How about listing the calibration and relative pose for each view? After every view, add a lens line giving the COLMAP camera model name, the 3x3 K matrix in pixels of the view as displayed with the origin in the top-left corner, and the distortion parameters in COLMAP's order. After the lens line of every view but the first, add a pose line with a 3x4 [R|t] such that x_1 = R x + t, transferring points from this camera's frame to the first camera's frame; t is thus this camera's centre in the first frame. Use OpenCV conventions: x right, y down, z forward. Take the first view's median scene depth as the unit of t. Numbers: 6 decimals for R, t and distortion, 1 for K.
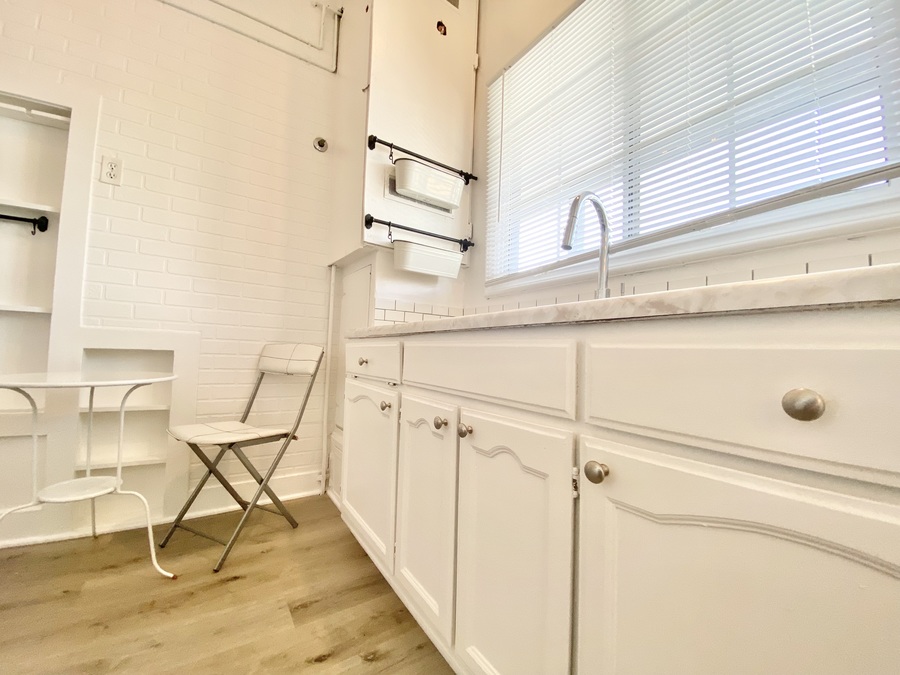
lens RADIAL K [[367.8, 0, 456.2], [0, 367.8, 337.3], [0, 0, 1]] dist [0.000519, -0.010652]
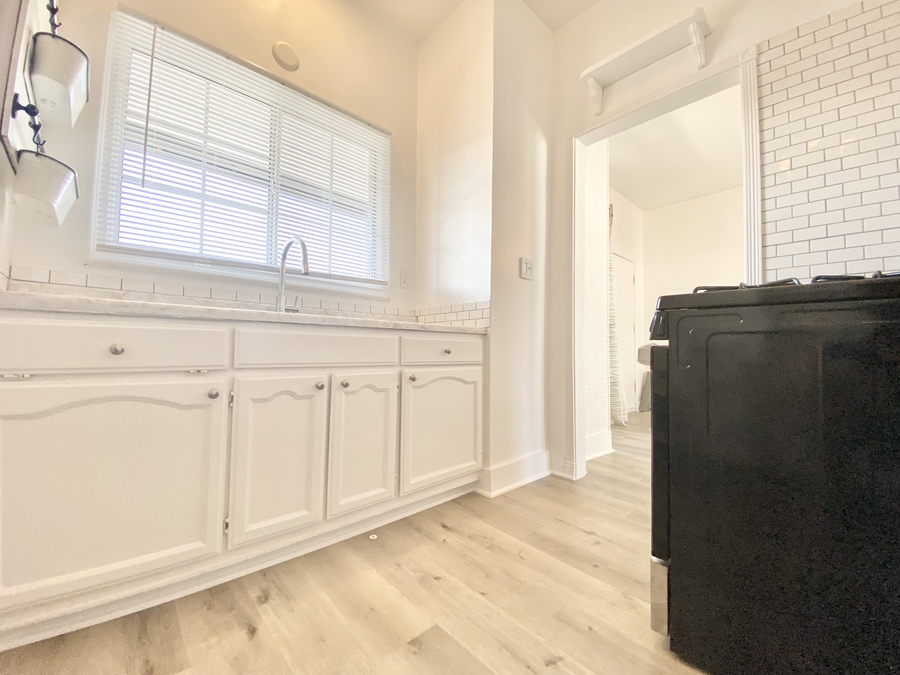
lens RADIAL K [[367.8, 0, 450.9], [0, 367.8, 335.4], [0, 0, 1]] dist [0.000519, -0.010652]
pose [[-0.165652, -0.011997, 0.986111, -1.463115], [-0.068785, 0.997631, 0.000583, -0.013787], [-0.983783, -0.067733, -0.166084, 0.649396]]
